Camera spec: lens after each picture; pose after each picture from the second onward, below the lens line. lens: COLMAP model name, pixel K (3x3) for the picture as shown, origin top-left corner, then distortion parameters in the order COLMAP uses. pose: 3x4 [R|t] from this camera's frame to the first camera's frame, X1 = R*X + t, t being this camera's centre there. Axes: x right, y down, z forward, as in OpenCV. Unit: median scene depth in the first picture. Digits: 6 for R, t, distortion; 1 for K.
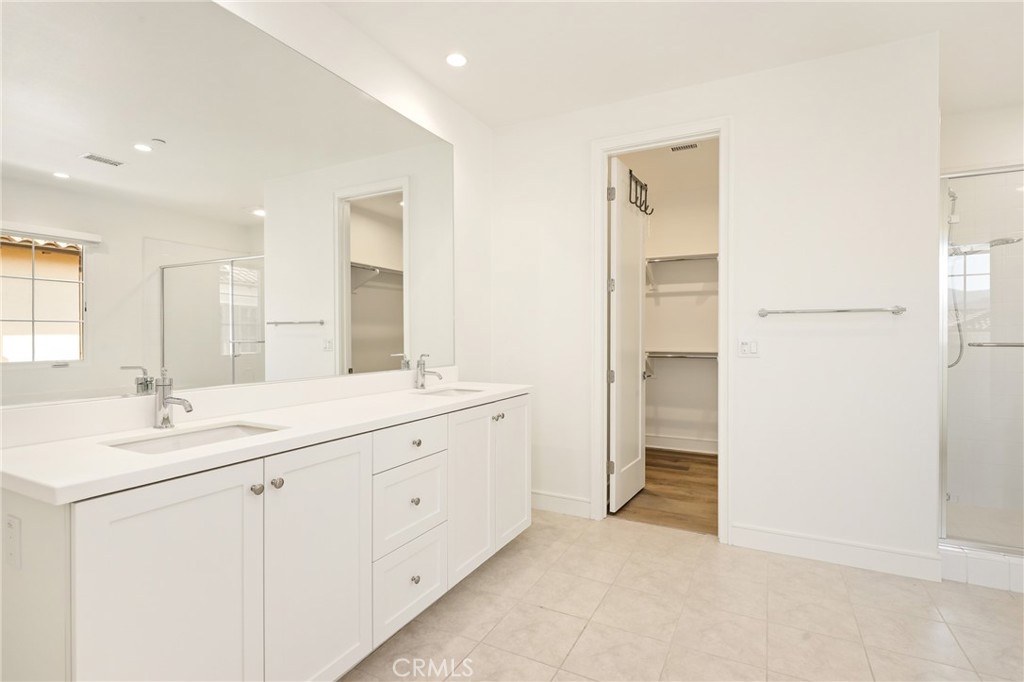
lens RADIAL K [[465.1, 0, 512.0], [0, 465.1, 341.0], [0, 0, 1]] dist [-0.002673, -0.000069]
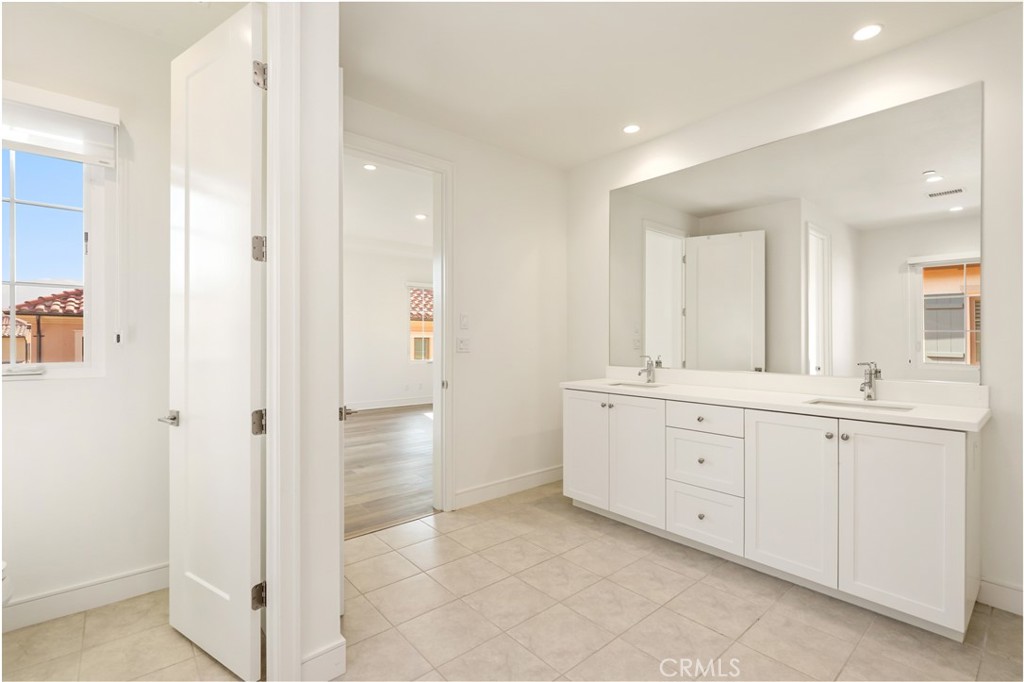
lens RADIAL K [[499.0, 0, 516.7], [0, 499.0, 363.0], [0, 0, 1]] dist [-0.000047, -0.000132]
pose [[-0.391055, 0.027198, -0.919965, 1.329217], [-0.010075, 0.999377, 0.033829, 0.004192], [0.920312, 0.022498, -0.390537, 1.021254]]
